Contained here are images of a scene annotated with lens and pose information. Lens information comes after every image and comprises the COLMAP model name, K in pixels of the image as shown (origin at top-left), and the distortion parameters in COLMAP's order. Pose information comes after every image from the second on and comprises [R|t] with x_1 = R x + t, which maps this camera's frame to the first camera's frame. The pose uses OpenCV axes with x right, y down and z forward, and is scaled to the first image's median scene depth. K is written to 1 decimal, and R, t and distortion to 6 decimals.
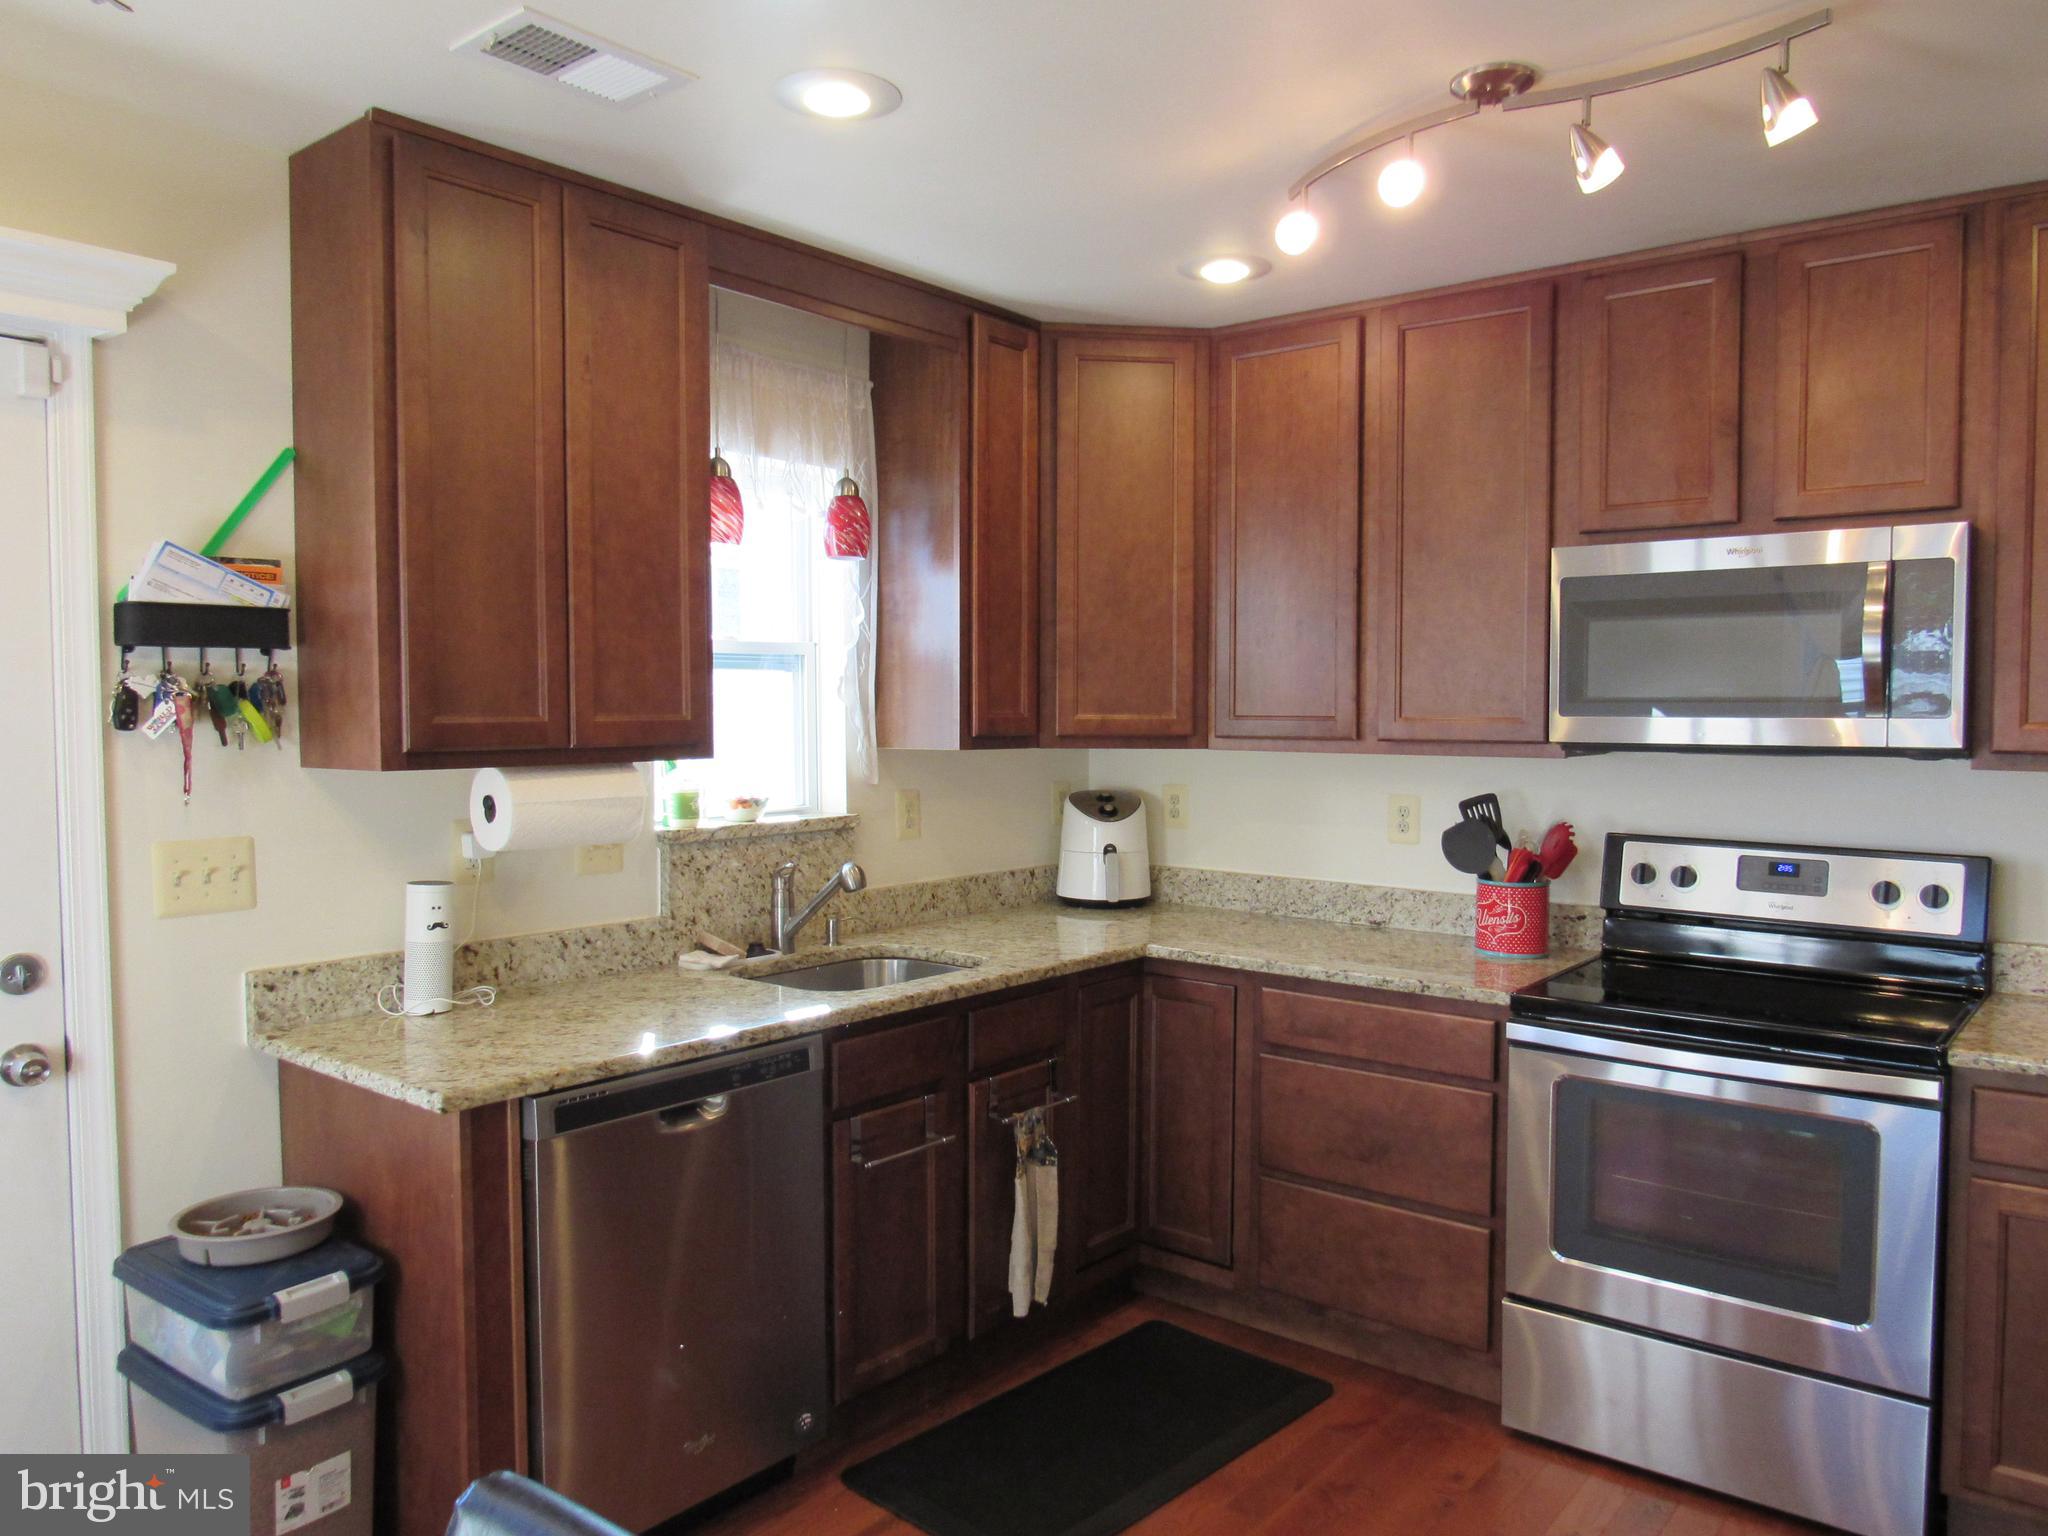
lens RADIAL K [[1460.2, 0, 1018.4], [0, 1460.2, 764.5], [0, 0, 1]] dist [-0.030200, 0.012220]
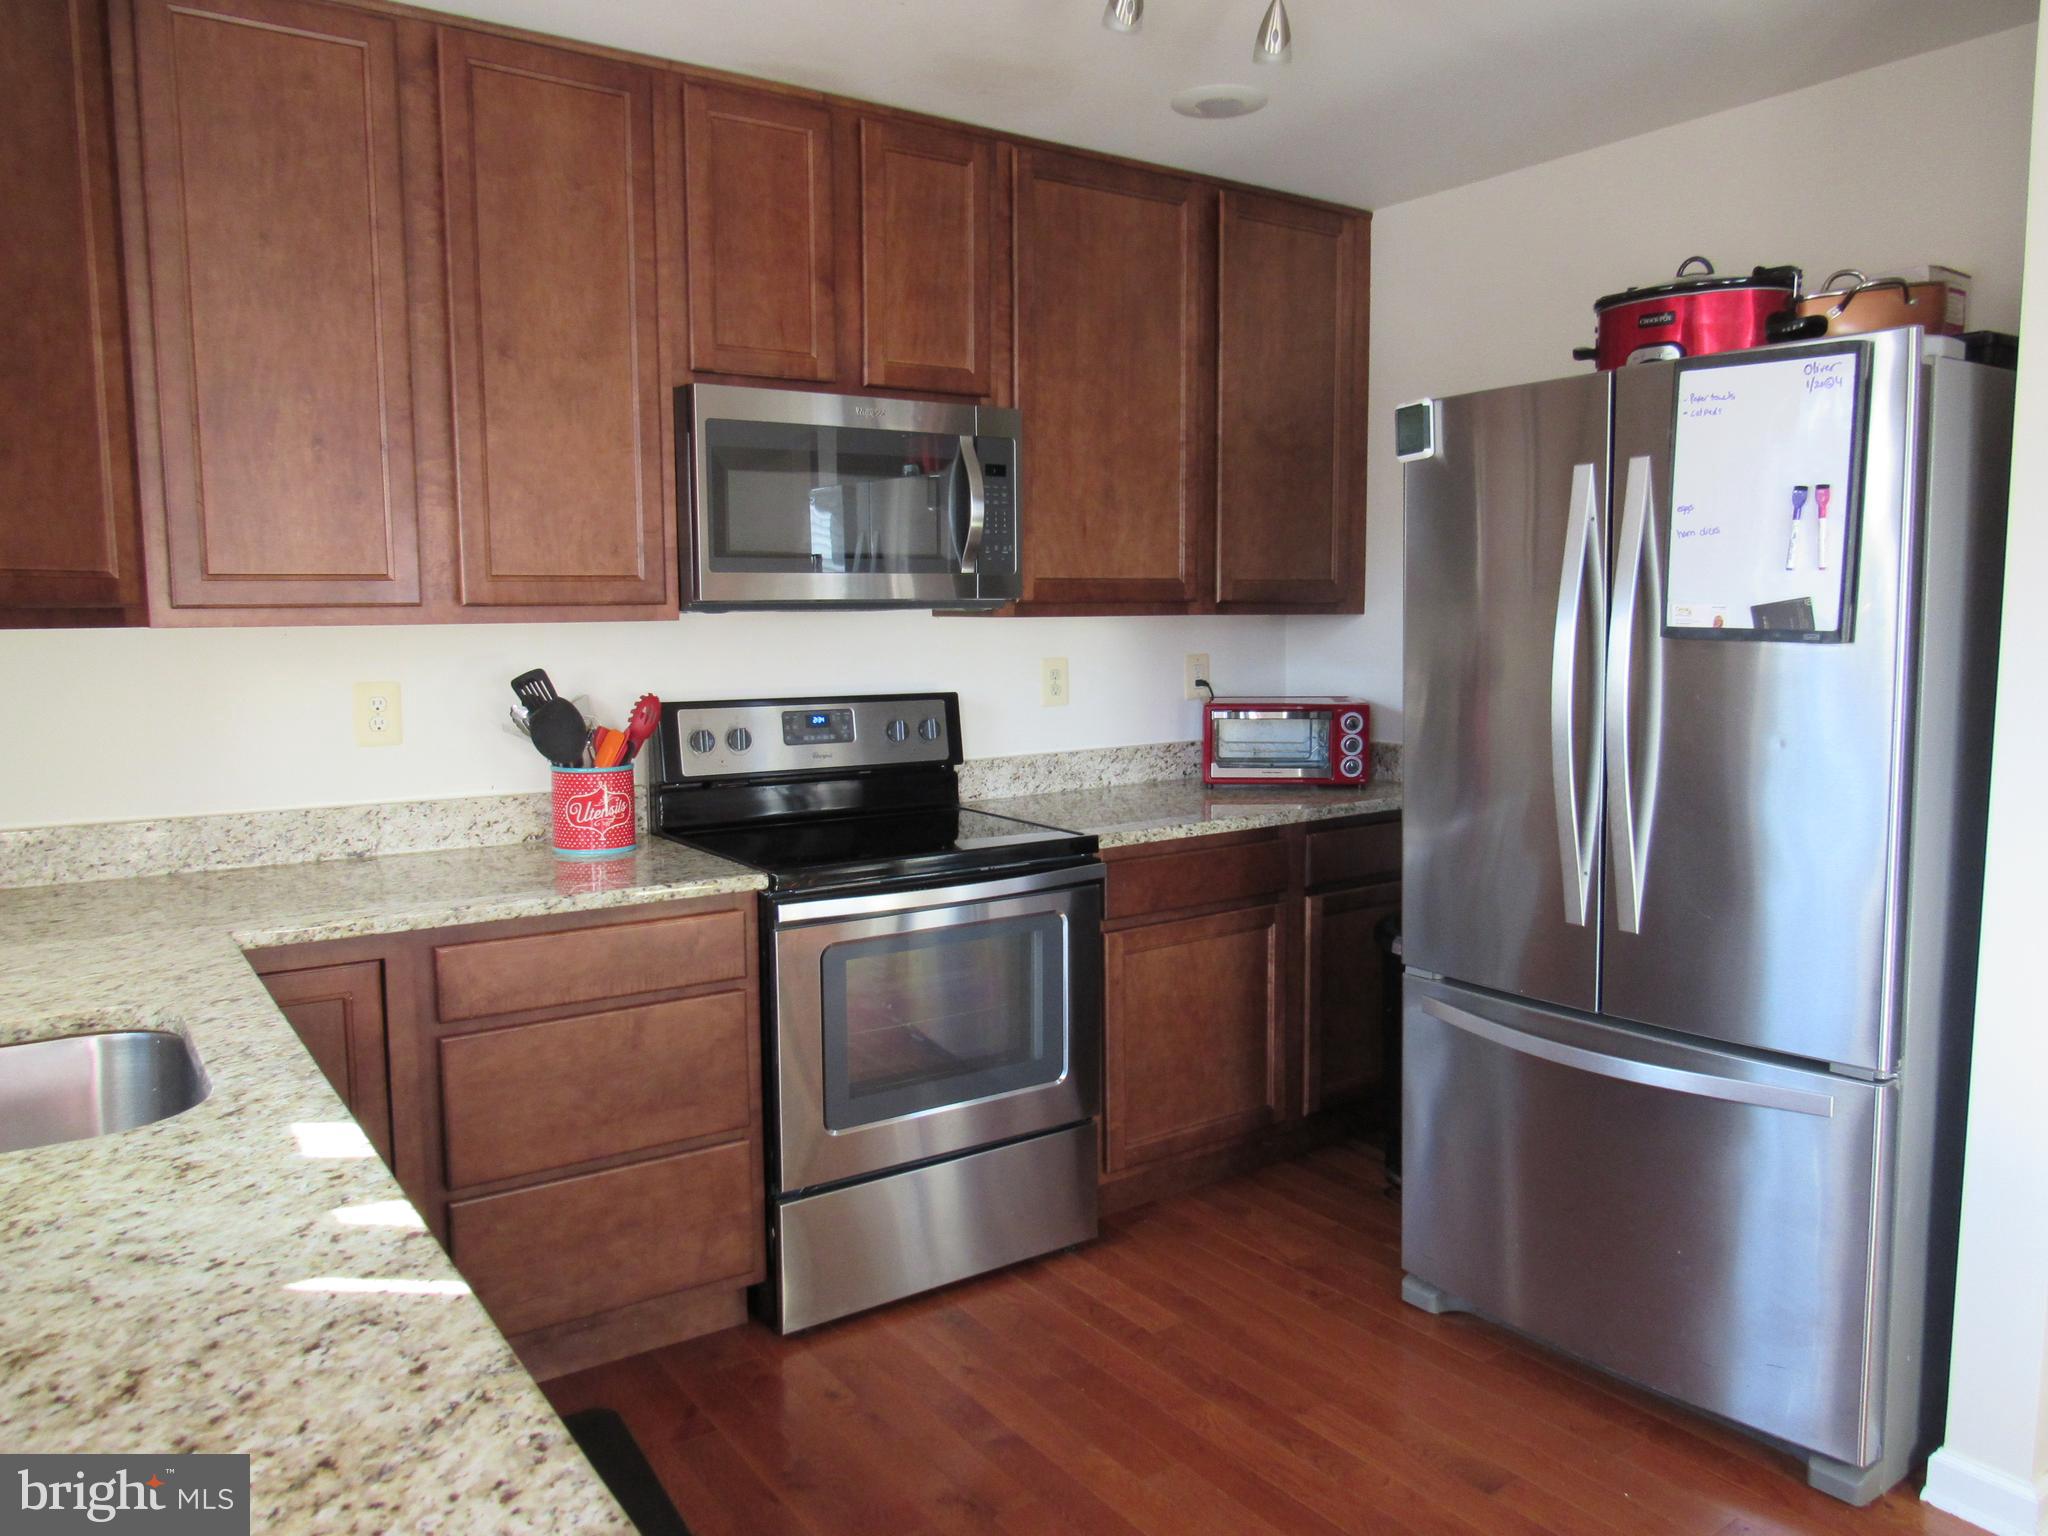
lens RADIAL K [[1460.2, 0, 1018.4], [0, 1460.2, 764.5], [0, 0, 1]] dist [-0.030200, 0.012220]
pose [[0.280597, -0.107345, 0.953804, -0.416648], [0.048922, 0.994034, 0.097480, 0.006703], [-0.958578, 0.019309, 0.284175, 0.509562]]
